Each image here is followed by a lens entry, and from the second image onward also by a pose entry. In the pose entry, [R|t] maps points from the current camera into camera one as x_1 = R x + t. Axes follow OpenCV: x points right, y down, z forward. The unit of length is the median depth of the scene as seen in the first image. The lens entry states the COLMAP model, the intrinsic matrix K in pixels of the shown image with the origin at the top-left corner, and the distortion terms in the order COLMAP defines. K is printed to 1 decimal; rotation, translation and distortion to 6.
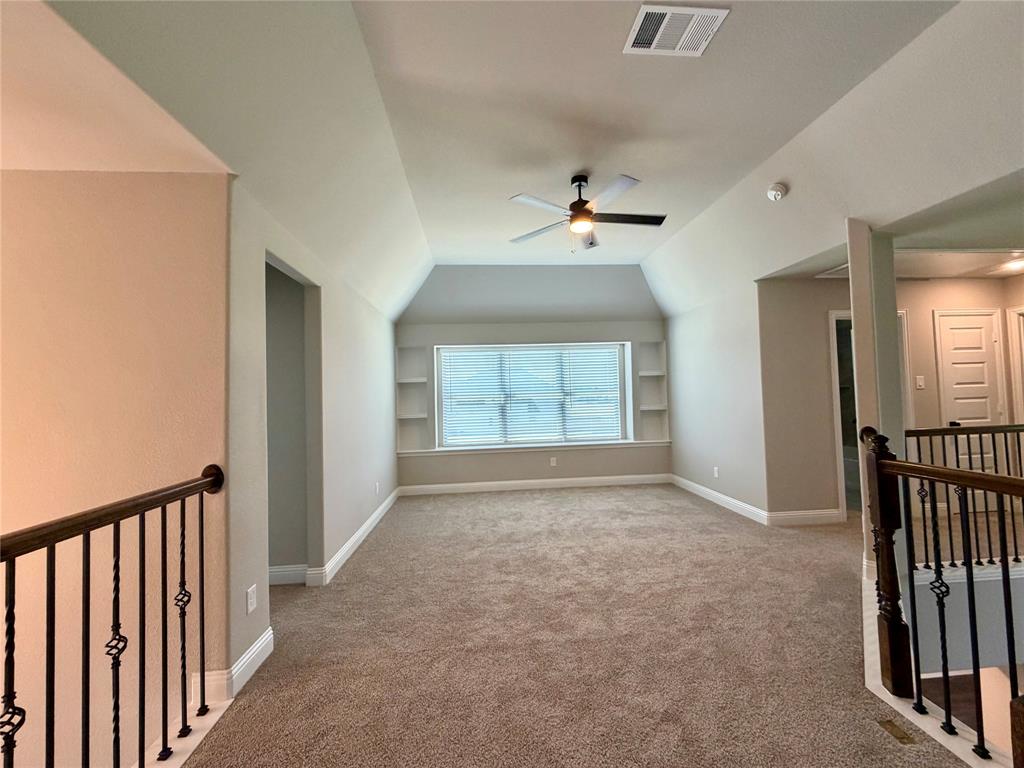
lens RADIAL K [[413.1, 0, 517.5], [0, 413.1, 383.4], [0, 0, 1]] dist [0.002264, -0.000419]
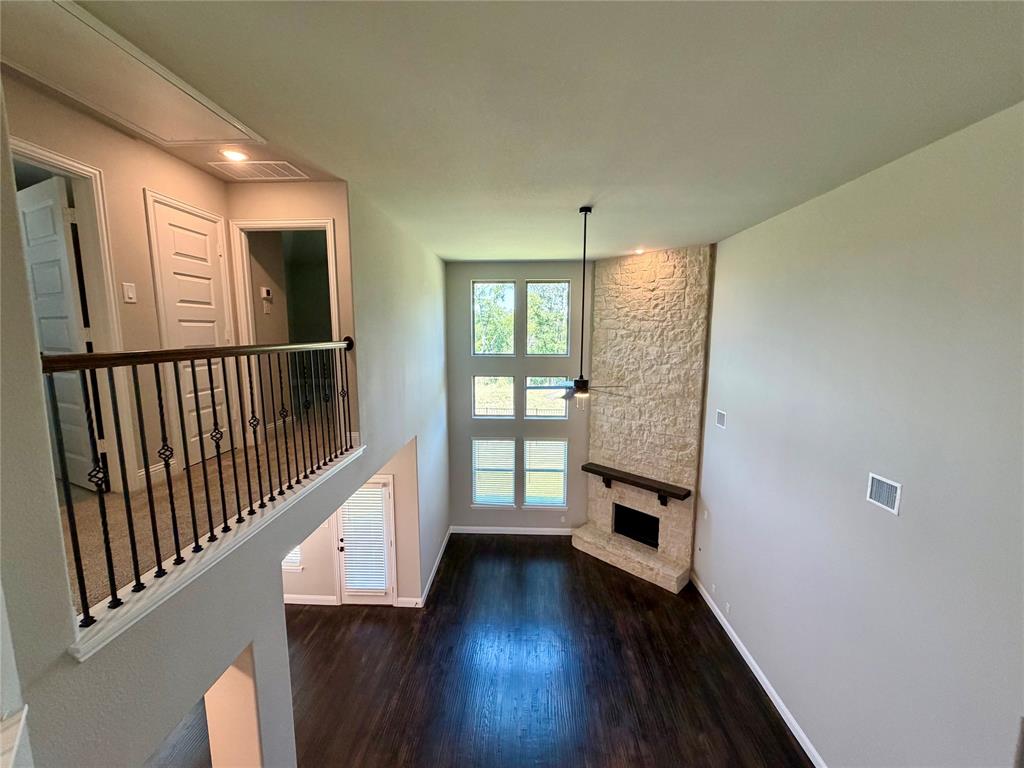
lens RADIAL K [[413.1, 0, 515.3], [0, 413.1, 385.2], [0, 0, 1]] dist [0.002264, -0.000419]
pose [[0.112264, -0.102230, 0.988406, 0.362576], [-0.039498, 0.993448, 0.107238, 0.047895], [-0.992893, -0.051079, 0.107491, 0.299349]]
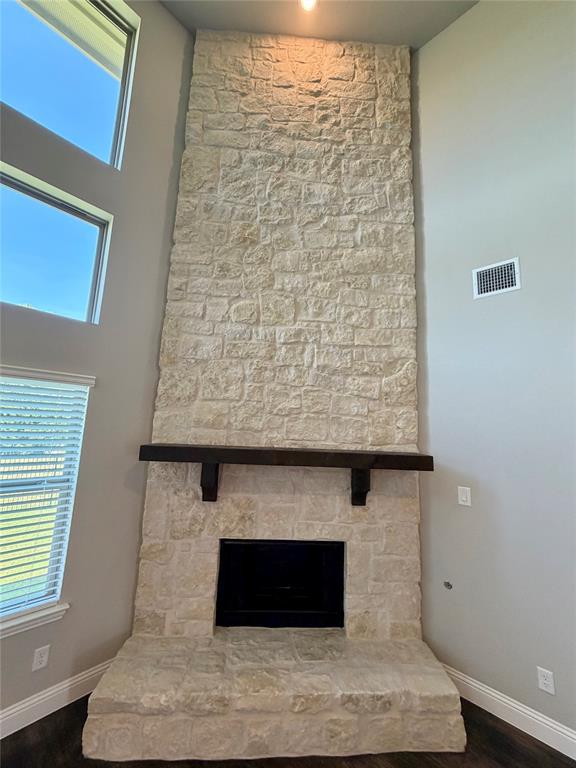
lens RADIAL K [[309.8, 0, 289.8], [0, 309.8, 380.9], [0, 0, 1]] dist [0.002264, -0.000419]
pose [[-0.669997, 0.119783, 0.732637, 0.887971], [-0.042032, 0.979193, -0.198532, 0.261384], [-0.741173, -0.163810, -0.651021, 0.316008]]
